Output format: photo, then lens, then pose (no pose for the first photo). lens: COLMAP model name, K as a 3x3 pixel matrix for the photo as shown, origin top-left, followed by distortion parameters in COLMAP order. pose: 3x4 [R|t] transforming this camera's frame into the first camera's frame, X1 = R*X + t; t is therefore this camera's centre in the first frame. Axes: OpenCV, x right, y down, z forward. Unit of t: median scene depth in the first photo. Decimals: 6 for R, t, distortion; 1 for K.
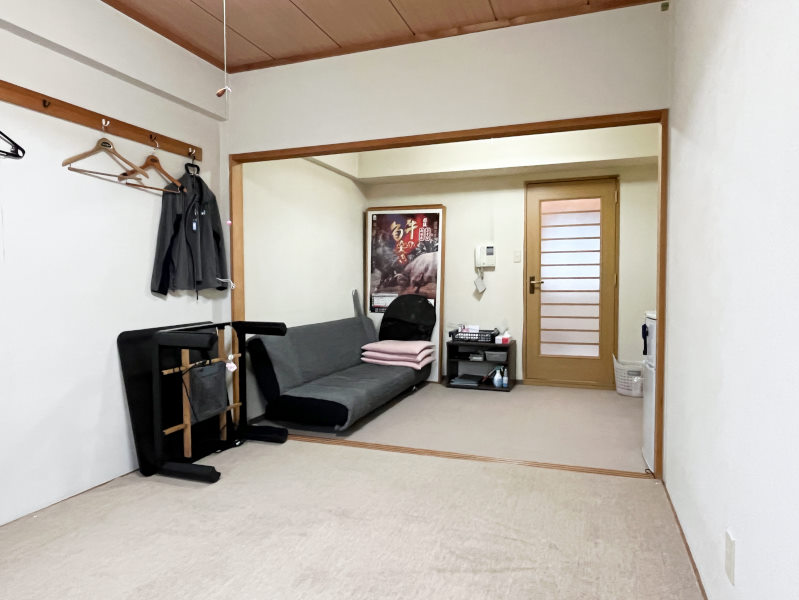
lens RADIAL K [[535.0, 0, 400.3], [0, 535.0, 300.2], [0, 0, 1]] dist [0.000977, 0.000361]
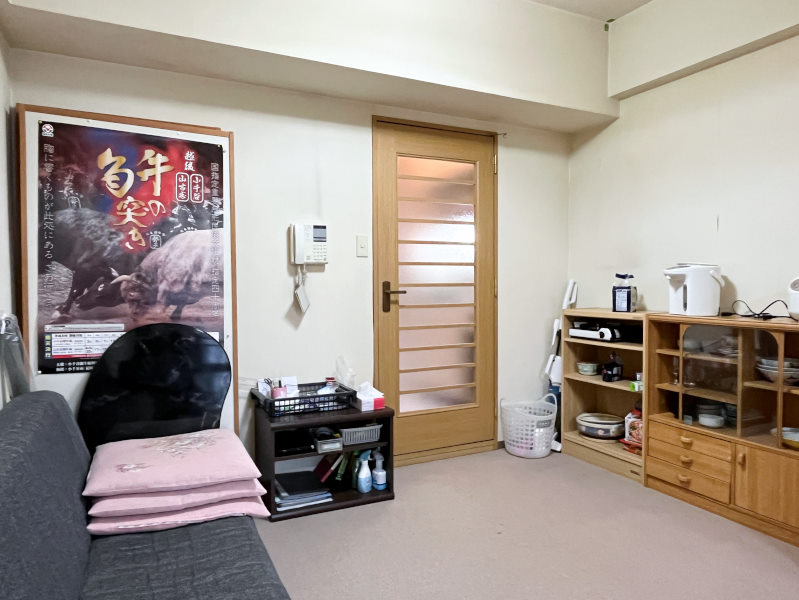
lens RADIAL K [[535.0, 0, 397.1], [0, 535.0, 299.9], [0, 0, 1]] dist [0.000977, 0.000361]
pose [[0.701147, -0.022706, 0.712655, -0.153853], [0.028547, 0.999585, 0.003762, -0.025865], [-0.712445, 0.017706, 0.701504, 0.560771]]
